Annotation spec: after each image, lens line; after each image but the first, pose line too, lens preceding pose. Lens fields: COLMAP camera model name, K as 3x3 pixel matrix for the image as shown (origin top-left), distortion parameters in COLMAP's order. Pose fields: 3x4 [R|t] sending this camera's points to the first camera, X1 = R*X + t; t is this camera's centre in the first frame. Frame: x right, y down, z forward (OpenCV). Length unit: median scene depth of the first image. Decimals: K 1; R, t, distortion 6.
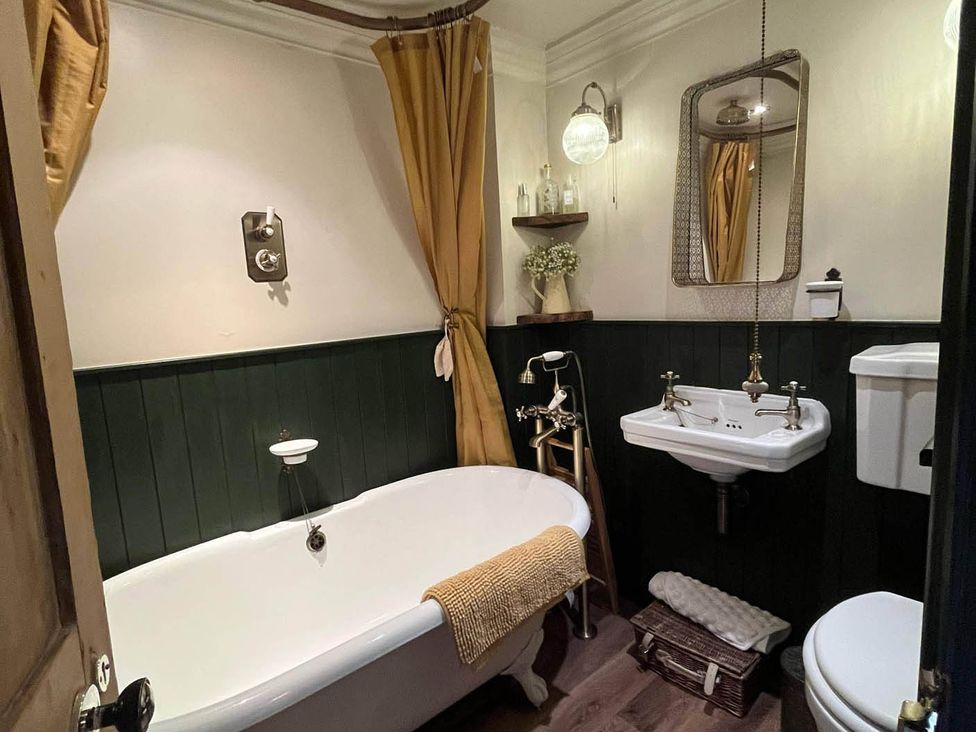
lens RADIAL K [[536.8, 0, 486.7], [0, 536.8, 367.9], [0, 0, 1]] dist [-0.000893, 0.000035]
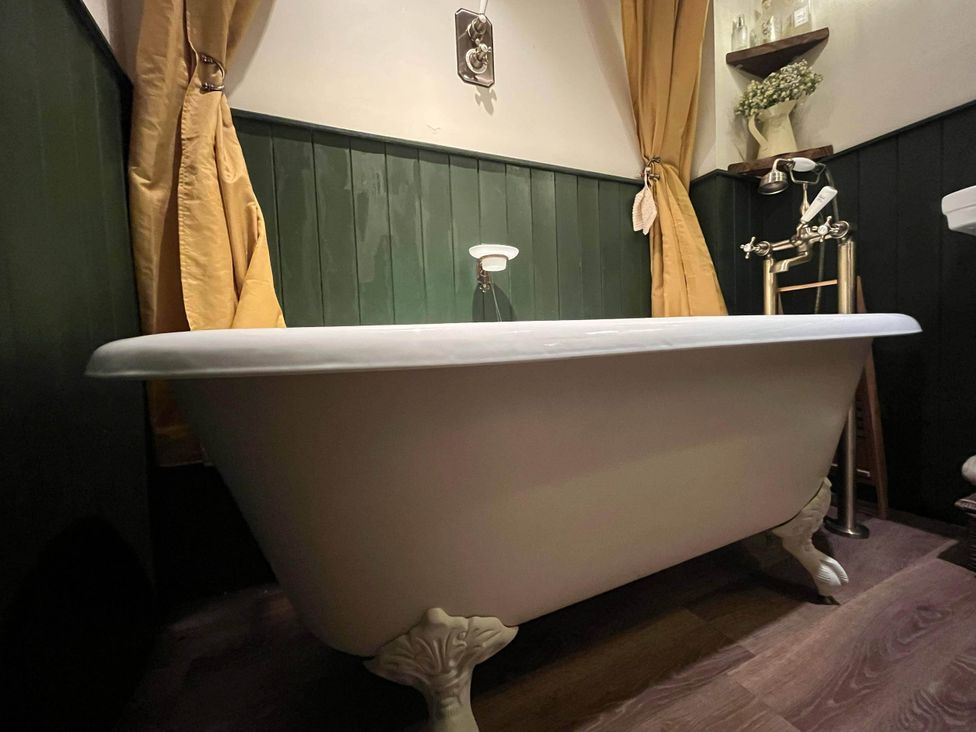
lens RADIAL K [[401.7, 0, 483.3], [0, 401.7, 363.4], [0, 0, 1]] dist [-0.001258, 0.000493]
pose [[0.962400, 0.023471, -0.270620, -0.152864], [-0.048341, 0.995156, -0.085606, 0.320420], [0.267299, 0.095470, 0.958873, 0.294117]]
